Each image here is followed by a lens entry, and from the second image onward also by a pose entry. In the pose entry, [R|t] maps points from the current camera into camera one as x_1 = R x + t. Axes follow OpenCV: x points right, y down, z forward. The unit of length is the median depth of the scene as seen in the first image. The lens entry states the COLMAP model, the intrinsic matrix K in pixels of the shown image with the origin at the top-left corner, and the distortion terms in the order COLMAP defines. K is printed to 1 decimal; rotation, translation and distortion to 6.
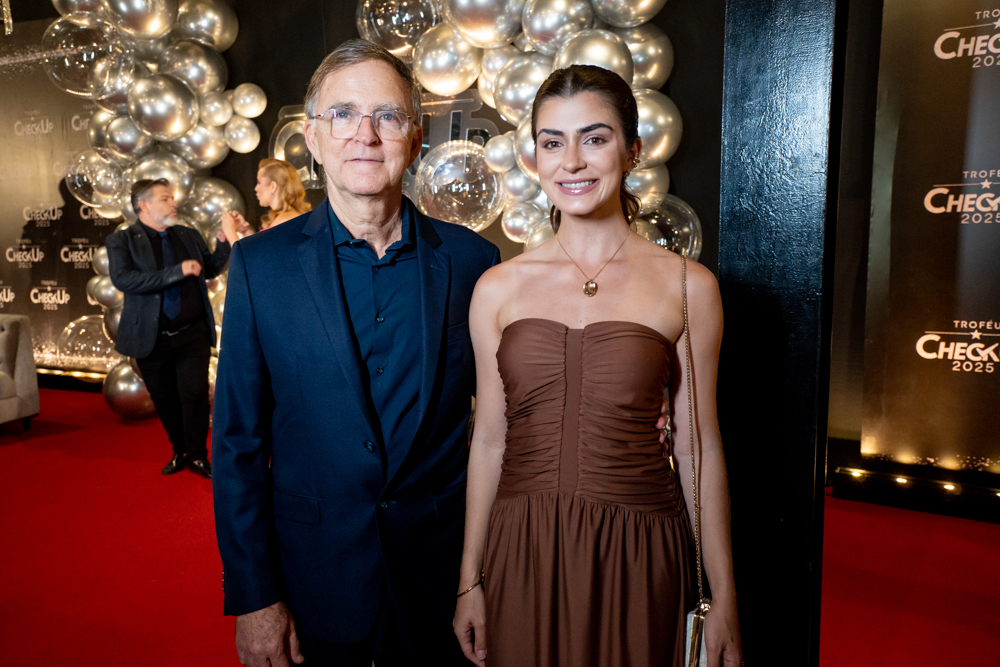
lens RADIAL K [[799.7, 0, 492.4], [0, 799.7, 334.4], [0, 0, 1]] dist [0.021477, 0.055725]
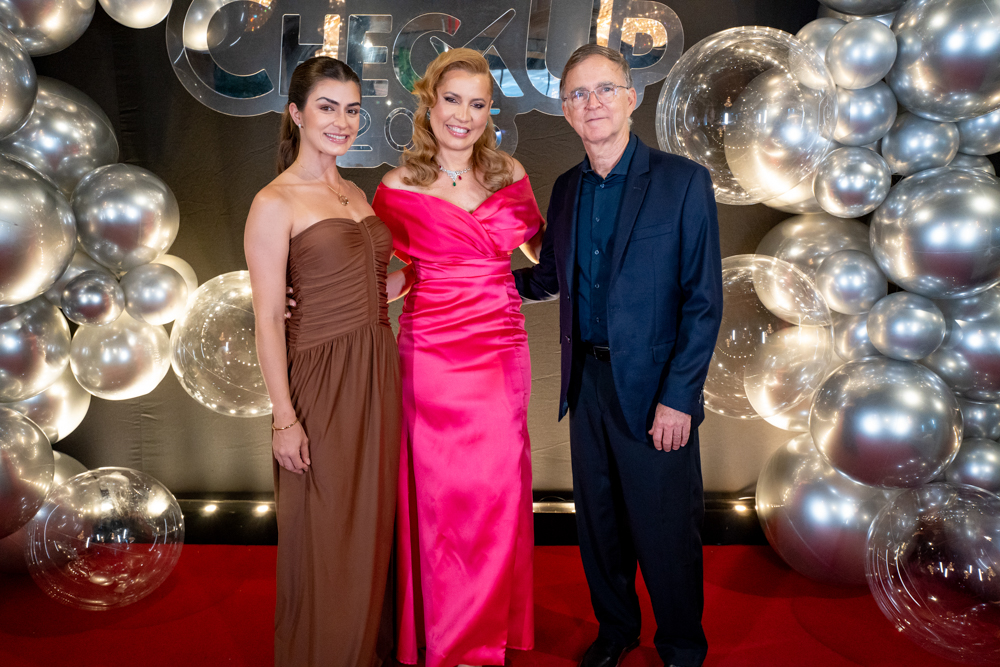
lens RADIAL K [[799.7, 0, 498.5], [0, 799.7, 329.6], [0, 0, 1]] dist [0.021477, 0.055725]
pose [[0.867430, -0.082470, 0.490677, -0.525338], [0.066464, 0.996536, 0.049996, -0.078146], [-0.493100, -0.010756, 0.869906, 0.657835]]
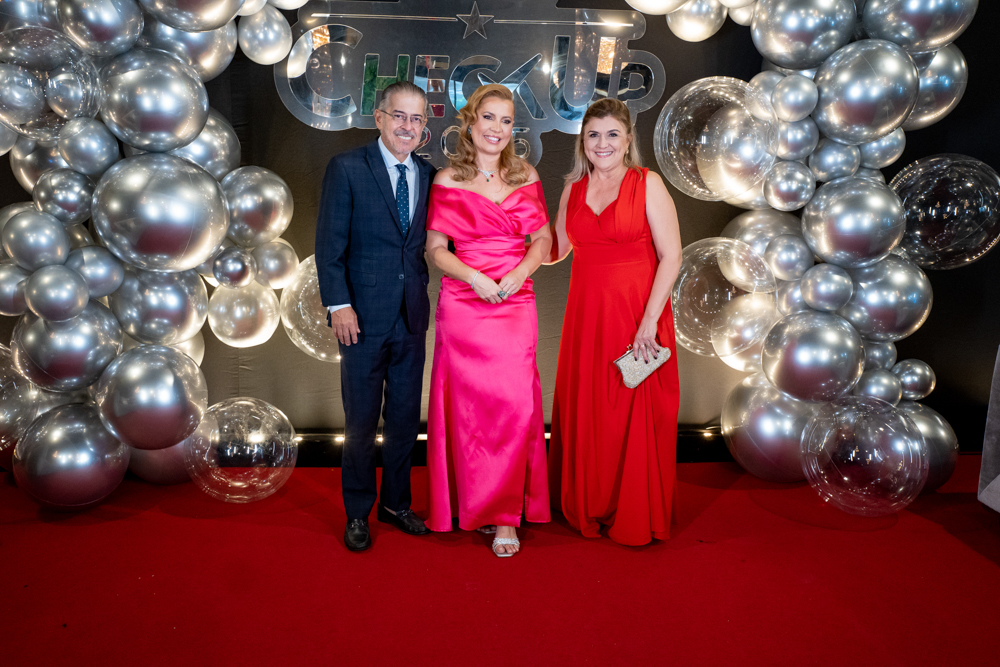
lens RADIAL K [[799.7, 0, 499.6], [0, 799.7, 325.3], [0, 0, 1]] dist [0.021477, 0.055725]
pose [[0.826387, -0.073173, 0.558328, -0.739374], [0.065057, 0.997288, 0.034410, -0.040837], [-0.559332, 0.007887, 0.828906, 0.514246]]
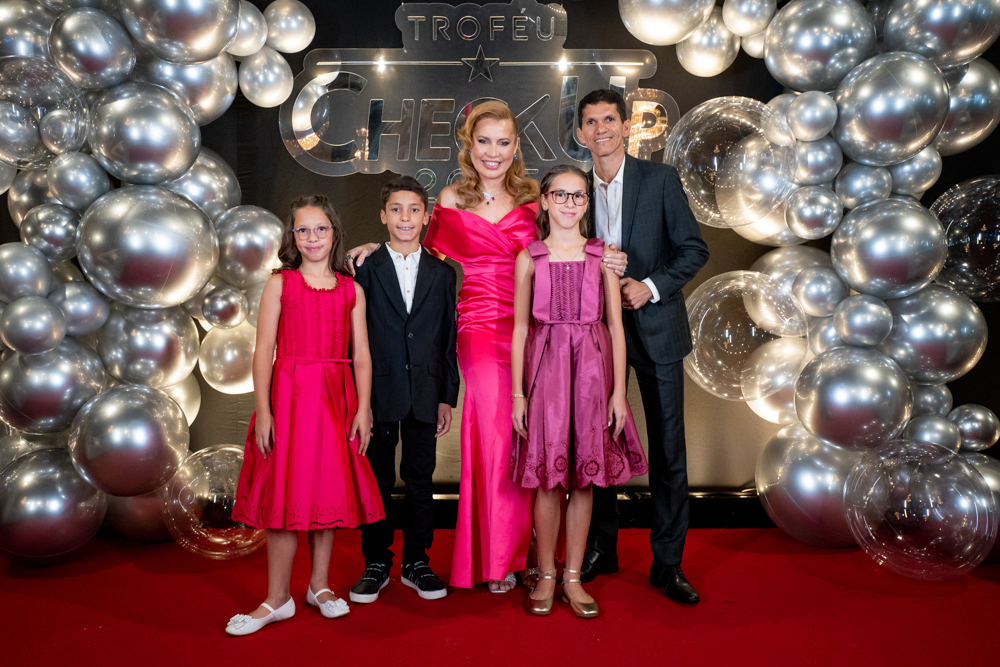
lens RADIAL K [[799.7, 0, 497.5], [0, 799.7, 328.4], [0, 0, 1]] dist [0.021477, 0.055725]
pose [[0.864763, -0.009781, 0.502084, -0.660902], [0.070876, 0.992179, -0.102746, 0.035867], [-0.497153, 0.124437, 0.858694, 0.540214]]
